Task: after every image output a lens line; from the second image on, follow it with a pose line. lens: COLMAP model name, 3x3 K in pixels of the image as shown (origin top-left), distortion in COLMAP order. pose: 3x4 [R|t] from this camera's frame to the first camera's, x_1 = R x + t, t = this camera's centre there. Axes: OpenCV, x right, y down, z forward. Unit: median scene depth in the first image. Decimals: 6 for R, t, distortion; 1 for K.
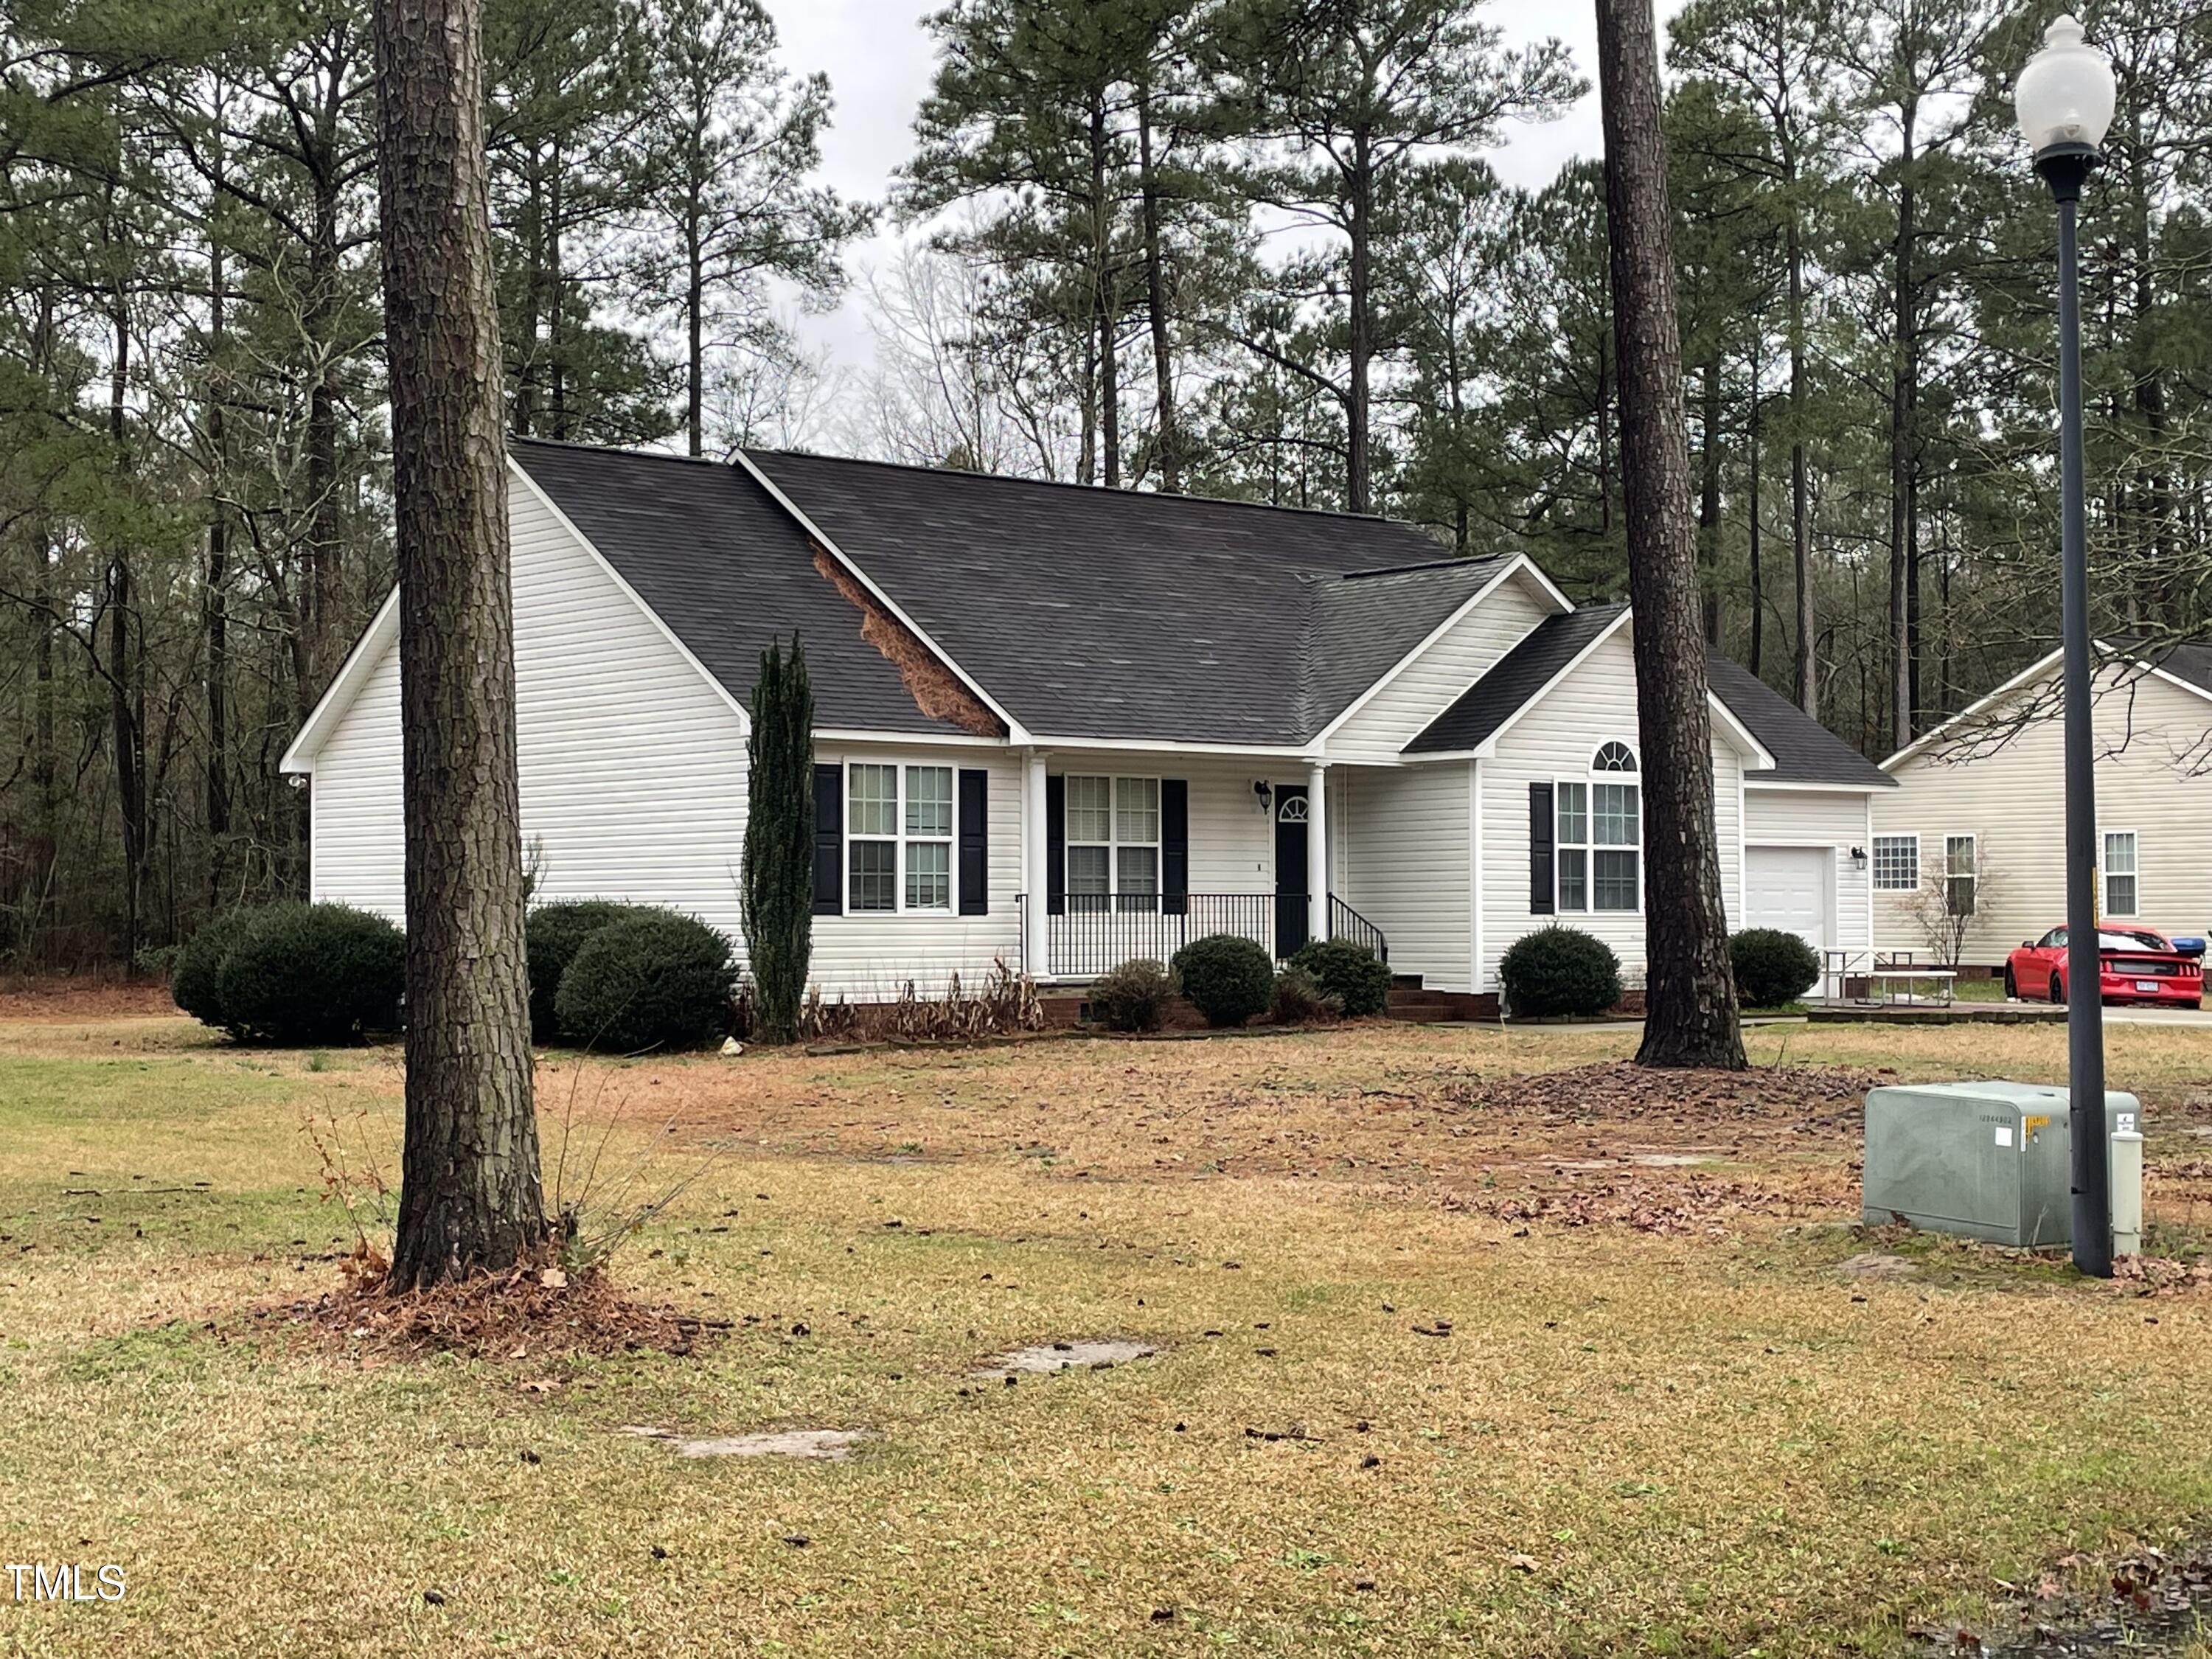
lens RADIAL K [[3209.2, 0, 1102.1], [0, 3209.2, 825.6], [0, 0, 1]] dist [0.031488, 0.000000]
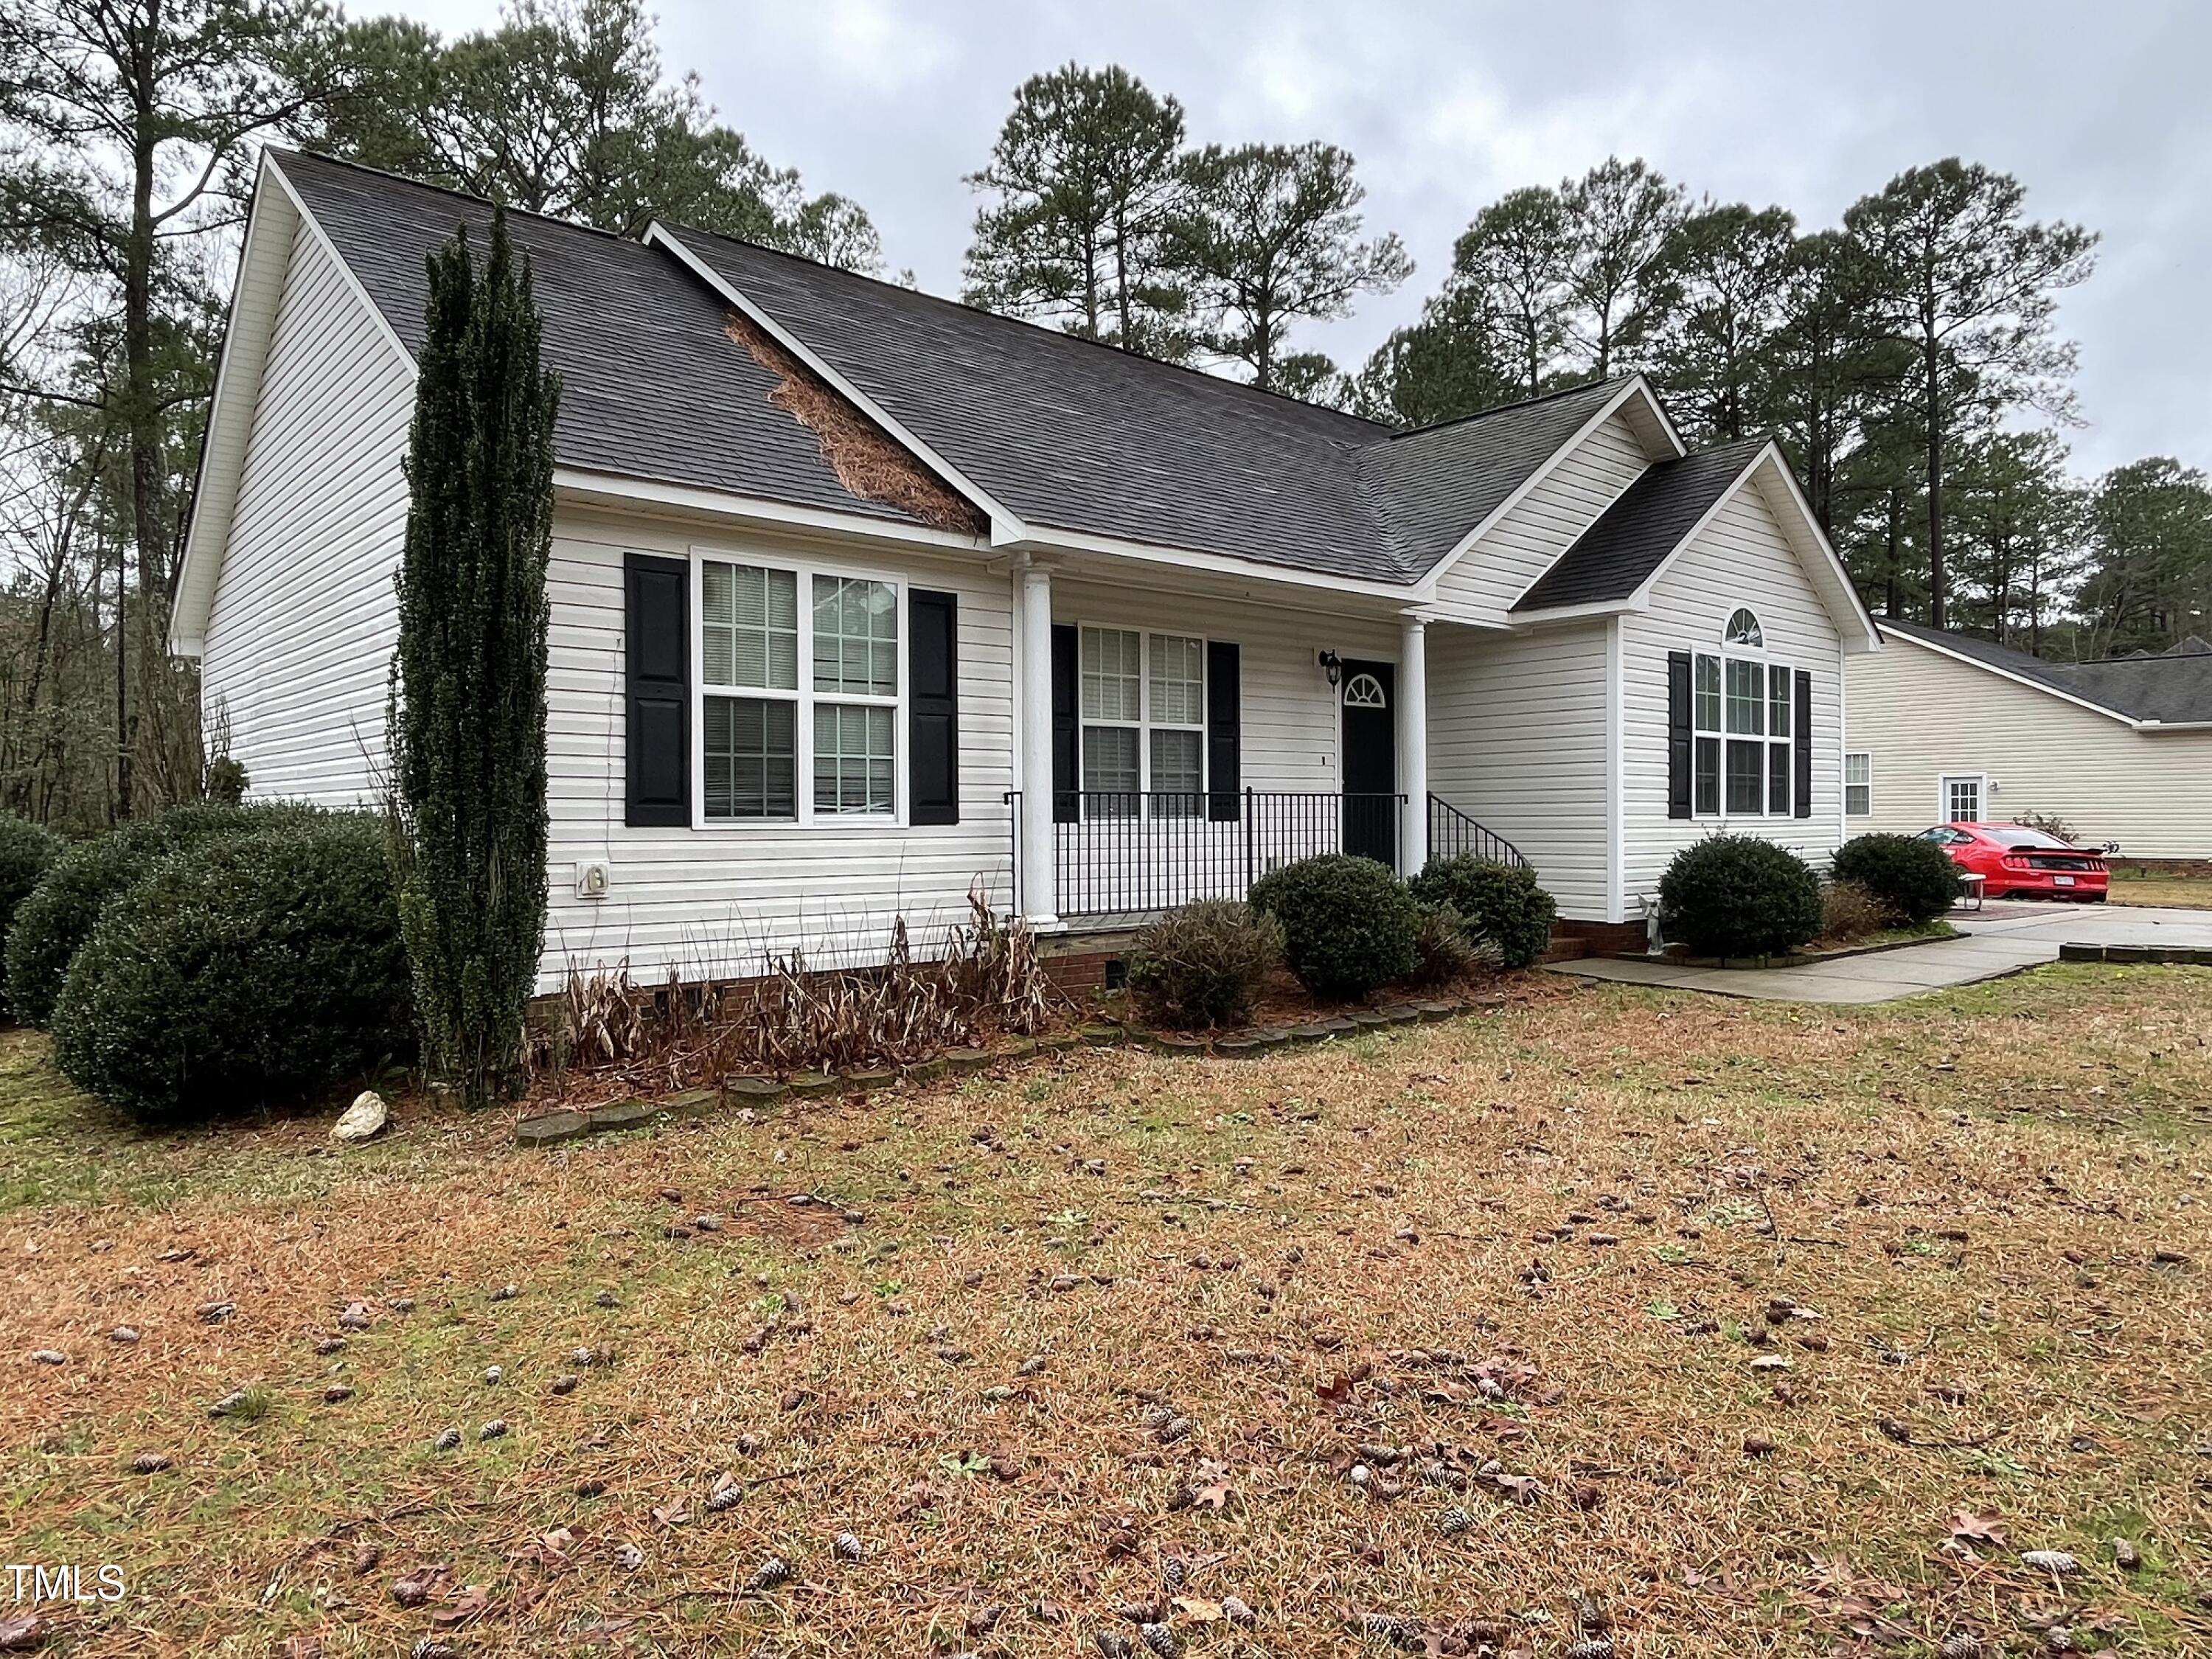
lens RADIAL K [[1420.8, 0, 1098.3], [0, 1420.8, 826.2], [0, 0, 1]] dist [-0.000503, -0.000728]
pose [[0.999946, -0.002563, 0.010096, -0.010344], [0.002195, 0.999338, 0.036316, 0.017054], [-0.010182, -0.036292, 0.999289, 0.677163]]
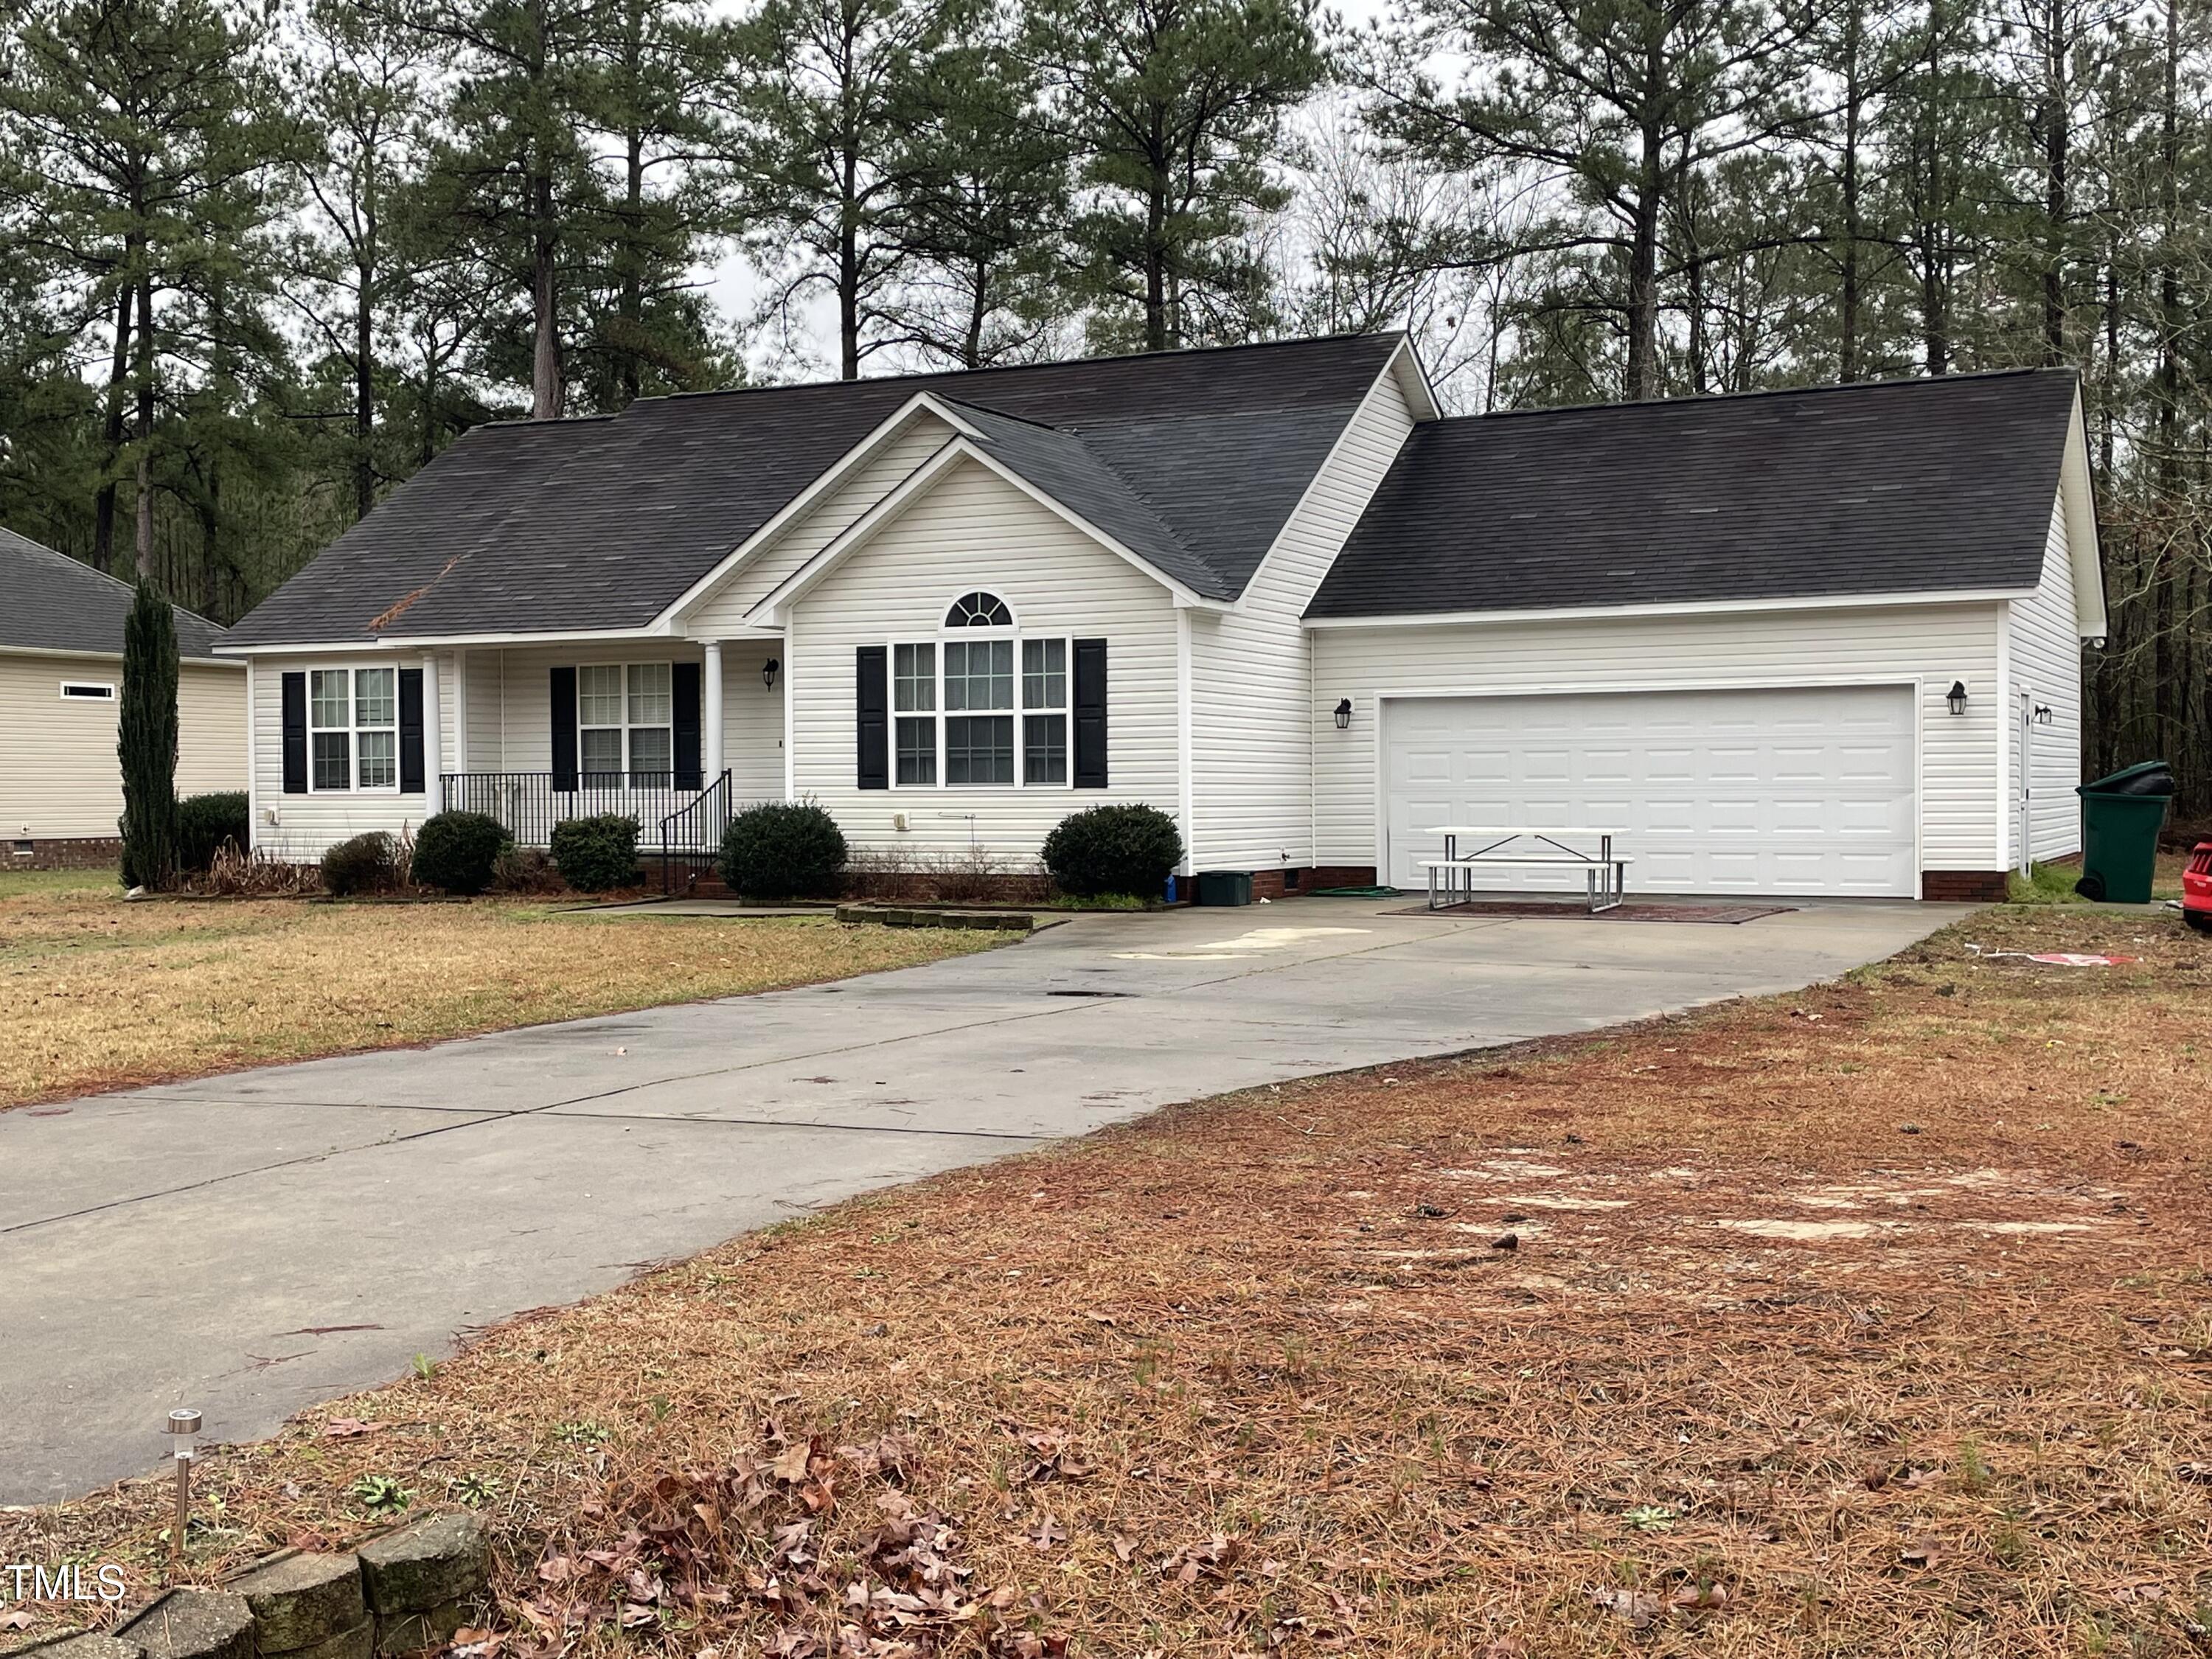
lens RADIAL K [[2586.9, 0, 1102.4], [0, 2586.9, 823.3], [0, 0, 1]] dist [0.013309, 0.000000]
pose [[0.410301, 0.012403, -0.911866, 0.871384], [0.032209, 0.999087, 0.028082, 0.019274], [0.911381, -0.040893, 0.409527, 0.786817]]
